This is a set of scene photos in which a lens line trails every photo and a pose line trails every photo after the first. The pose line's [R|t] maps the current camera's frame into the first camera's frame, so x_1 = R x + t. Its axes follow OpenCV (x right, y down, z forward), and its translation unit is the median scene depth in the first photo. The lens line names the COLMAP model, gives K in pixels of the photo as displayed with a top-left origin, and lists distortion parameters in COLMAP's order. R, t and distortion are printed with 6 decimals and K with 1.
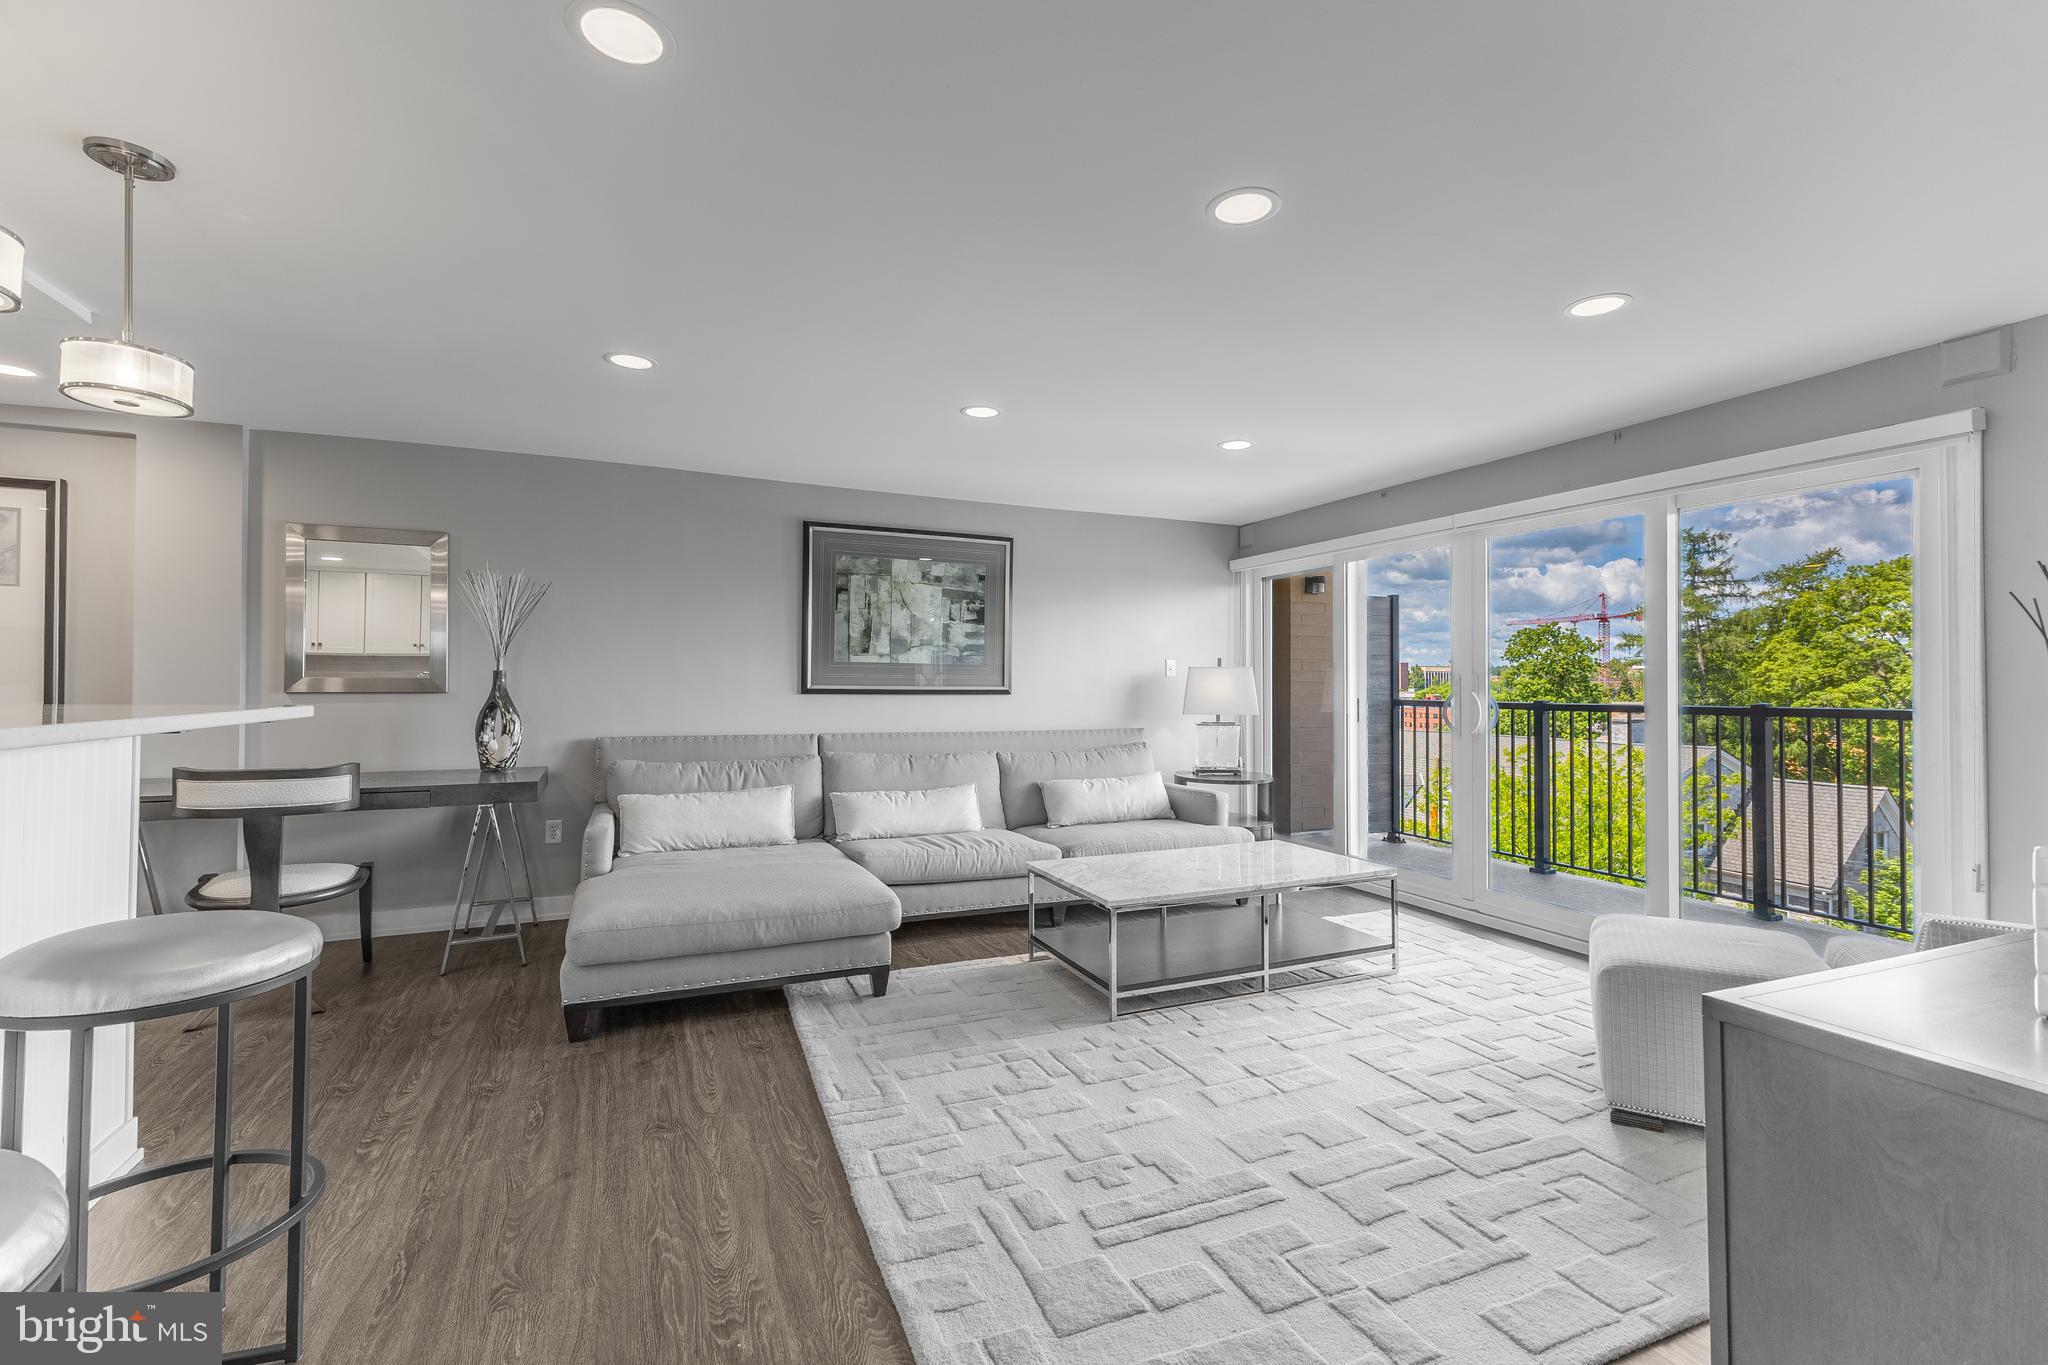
lens RADIAL K [[882.7, 0, 1015.9], [0, 882.7, 674.6], [0, 0, 1]] dist [0.002435, 0.000170]
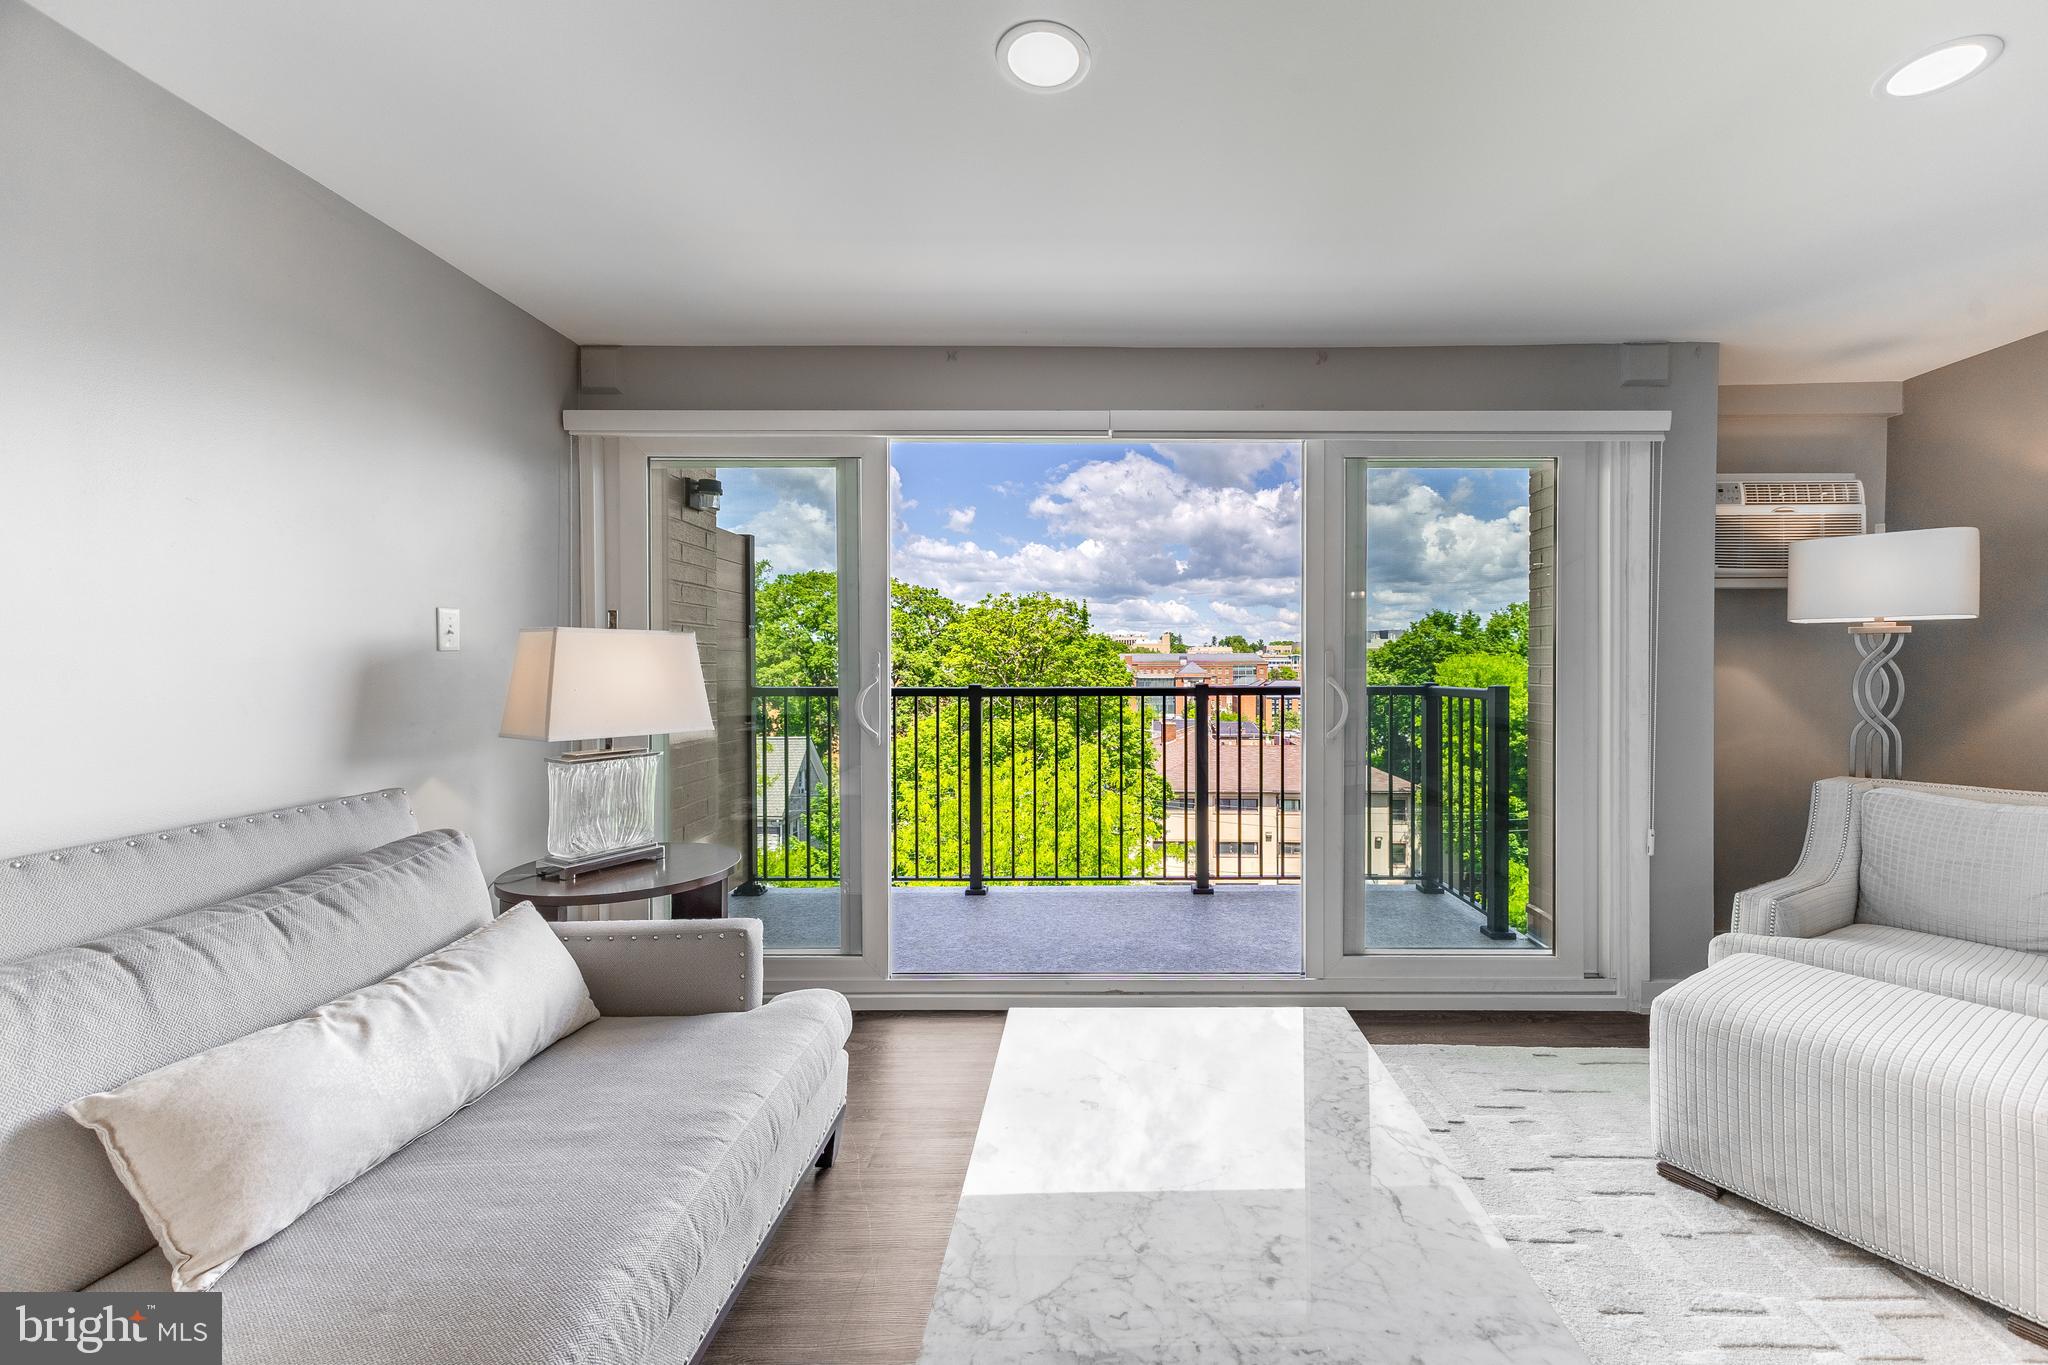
lens RADIAL K [[810.1, 0, 1099.3], [0, 810.1, 674.6], [0, 0, 1]] dist [0.000080, -0.000137]
pose [[0.393379, -0.016081, 0.919236, -0.051069], [-0.008356, 0.999743, 0.021066, 0.003315], [-0.919339, -0.015968, 0.393143, 0.586611]]
